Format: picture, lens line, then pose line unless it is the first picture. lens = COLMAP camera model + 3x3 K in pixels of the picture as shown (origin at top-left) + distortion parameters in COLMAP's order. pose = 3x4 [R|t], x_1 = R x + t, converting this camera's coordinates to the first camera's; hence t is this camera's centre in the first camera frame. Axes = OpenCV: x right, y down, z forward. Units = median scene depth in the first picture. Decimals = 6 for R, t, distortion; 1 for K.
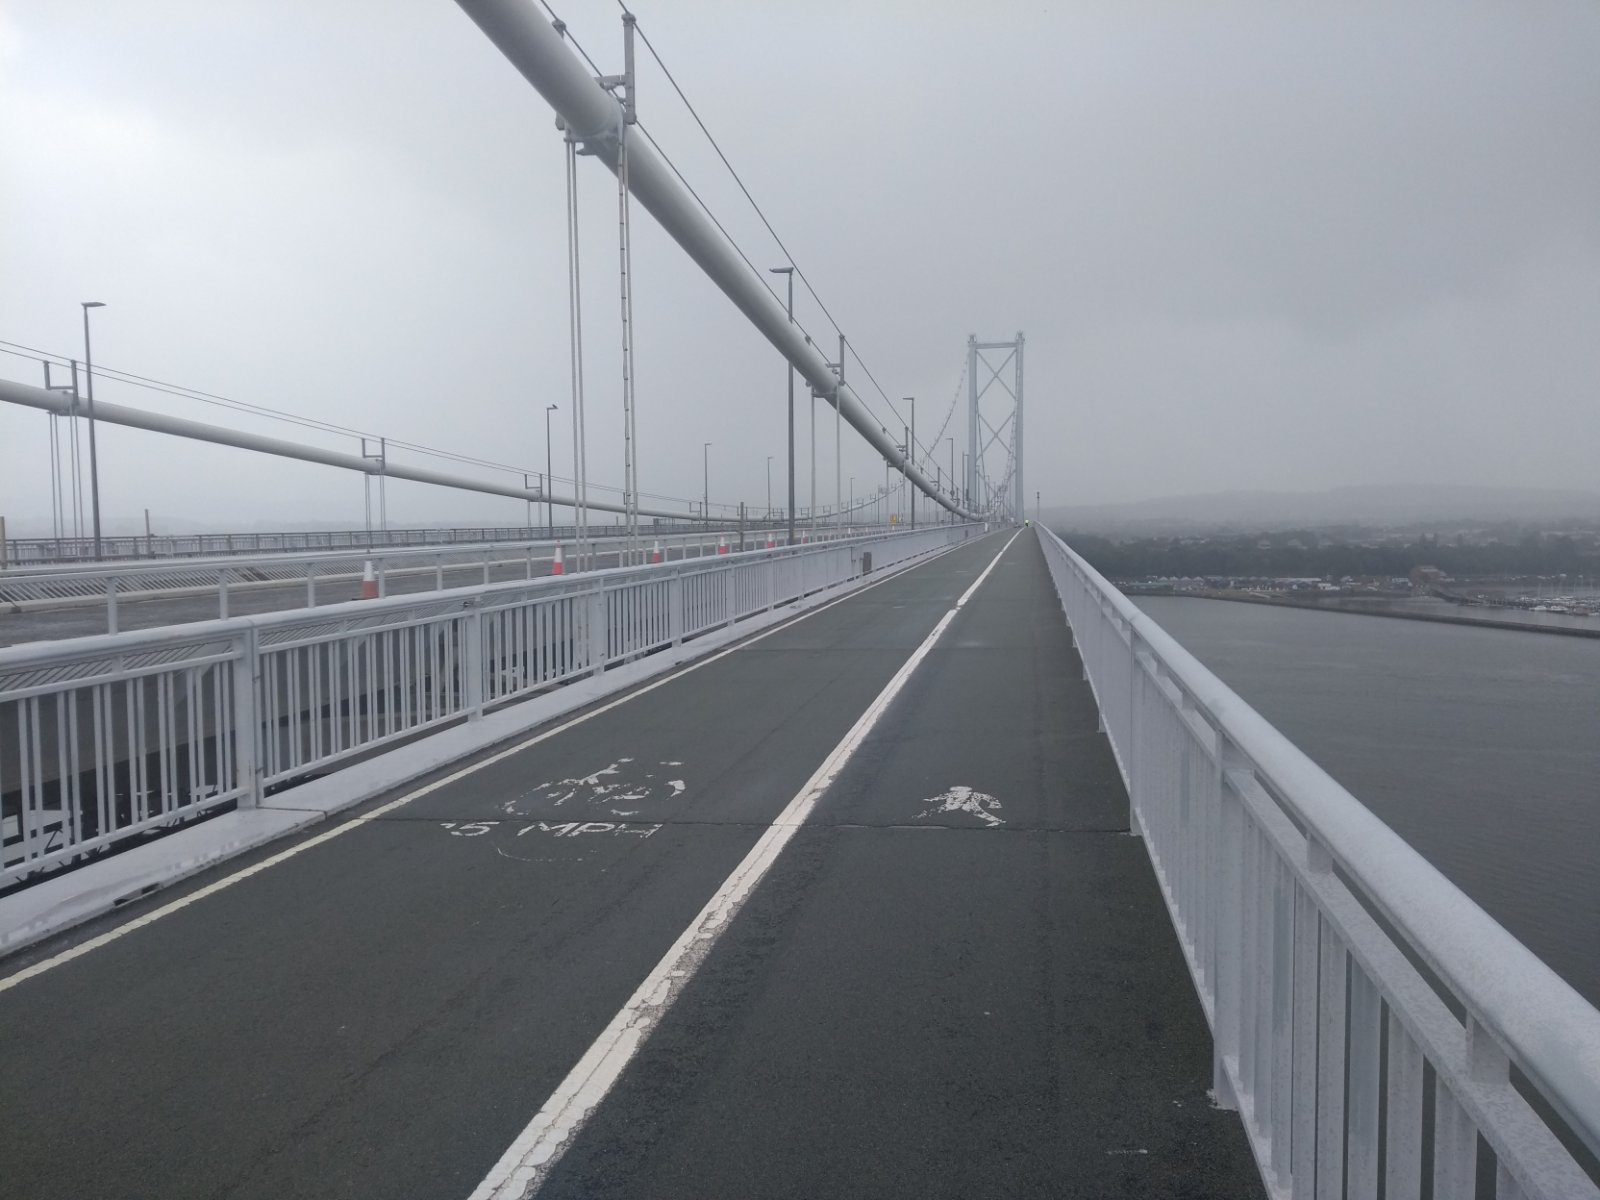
lens RADIAL K [[1379.2, 0, 800.0], [0, 1379.2, 600.0], [0, 0, 1]] dist [0.046737, -0.006110]
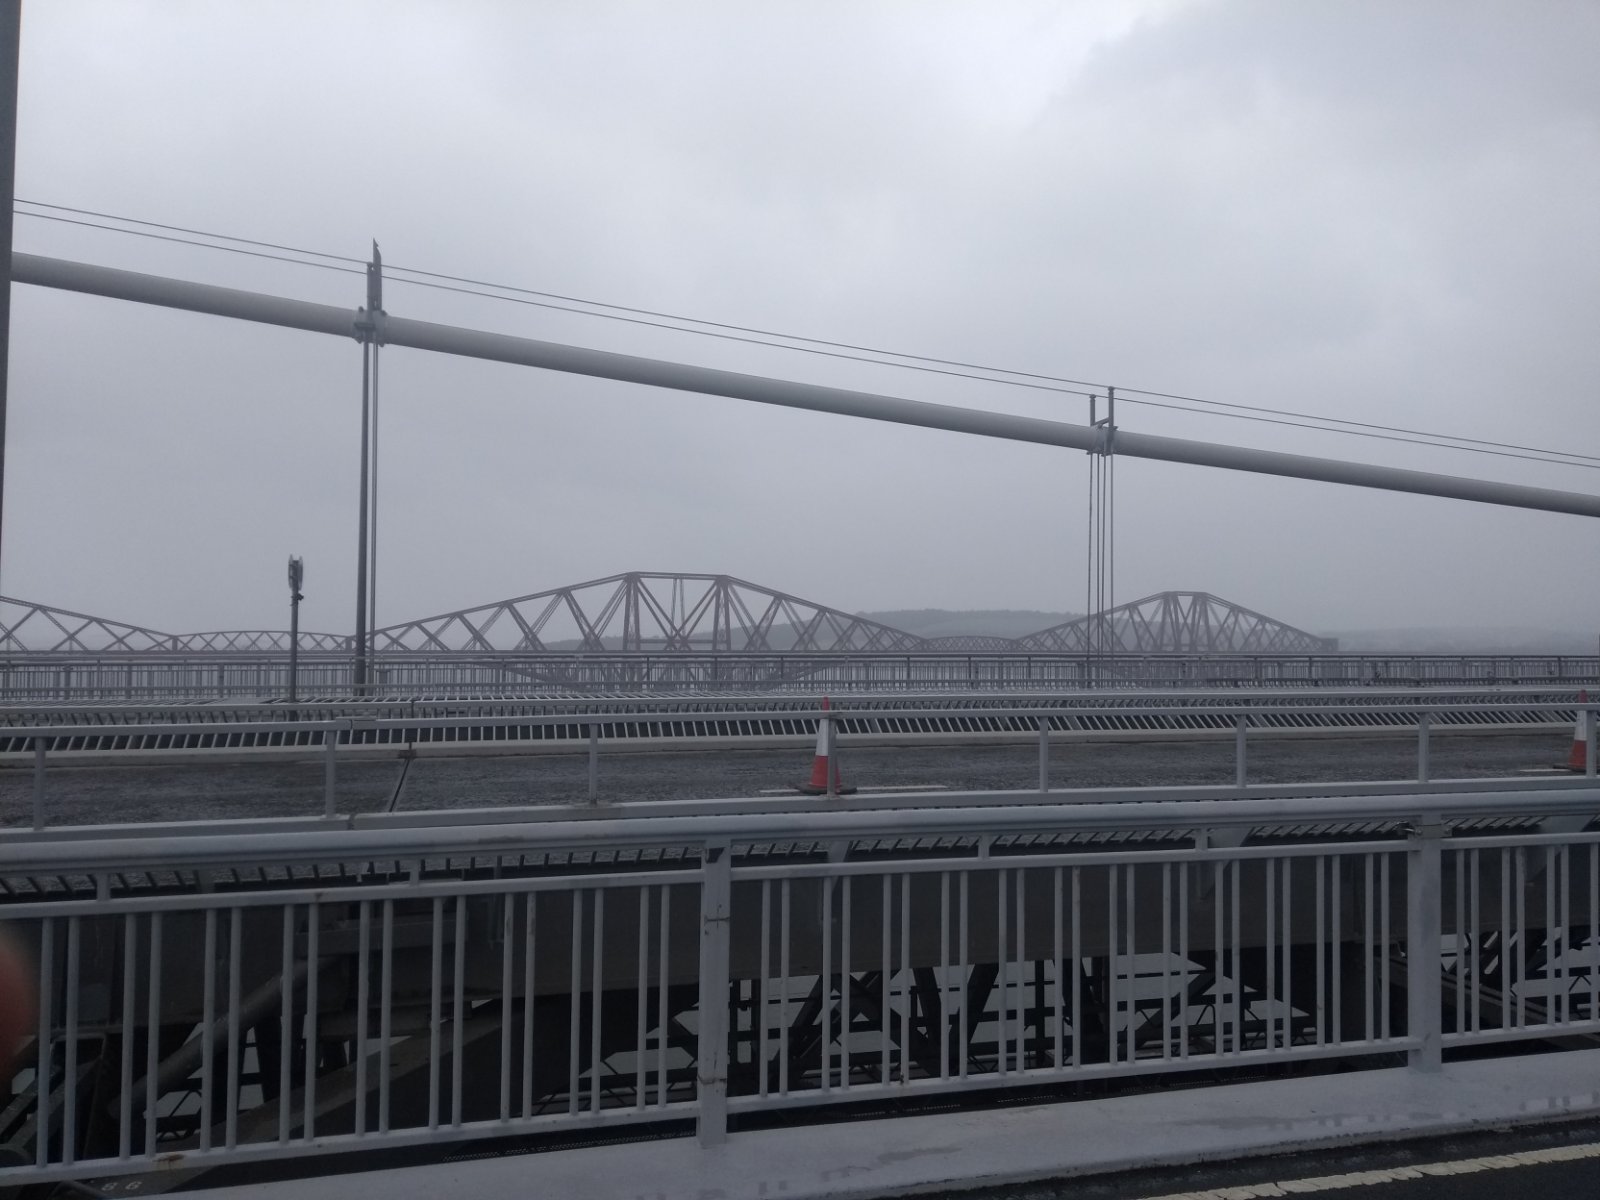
lens RADIAL K [[1379.2, 0, 800.0], [0, 1379.2, 600.0], [0, 0, 1]] dist [0.046737, -0.006110]
pose [[0.440232, -0.010288, -0.897825, 0.078131], [-0.061519, 0.997239, -0.041591, -0.030268], [0.895774, 0.073543, 0.438383, 0.488678]]
